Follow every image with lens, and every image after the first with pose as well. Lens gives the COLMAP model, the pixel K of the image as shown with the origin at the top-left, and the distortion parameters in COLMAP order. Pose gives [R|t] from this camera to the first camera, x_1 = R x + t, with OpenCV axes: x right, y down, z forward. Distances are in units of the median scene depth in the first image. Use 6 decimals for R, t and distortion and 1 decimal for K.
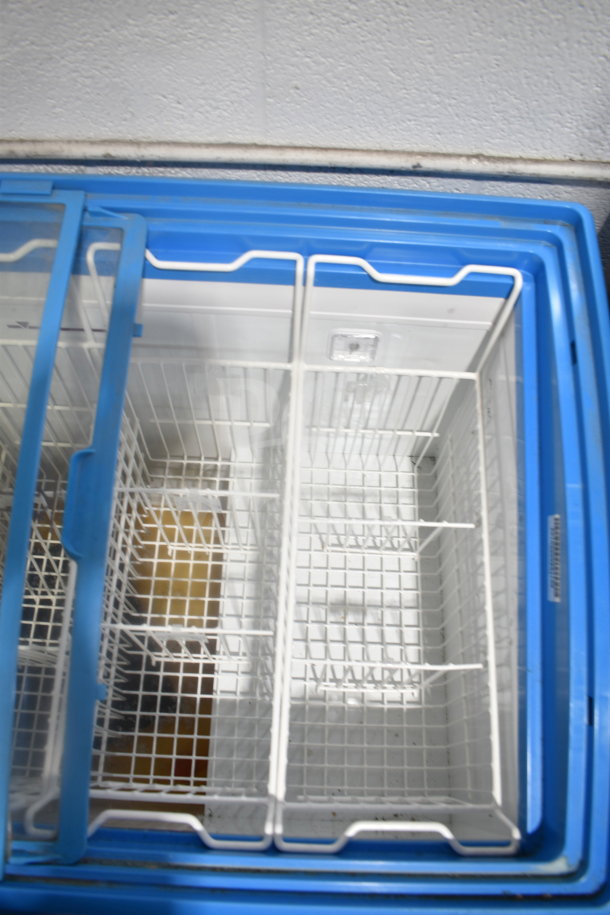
lens RADIAL K [[738.2, 0, 305.0], [0, 738.2, 457.5], [0, 0, 1]] dist [-0.084000, -0.001475]
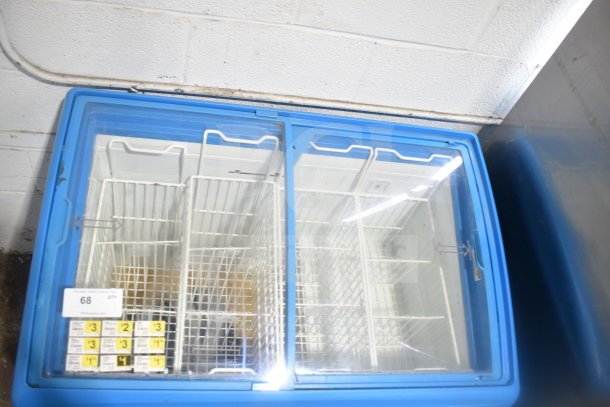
lens RADIAL K [[532.6, 0, 305.0], [0, 532.6, 203.5], [0, 0, 1]] dist [-0.083226, 0.003460]
pose [[0.973694, 0.020033, 0.226976, -0.615580], [0.014442, 0.988699, -0.149217, 0.171924], [-0.227400, 0.148570, 0.962401, -0.636356]]
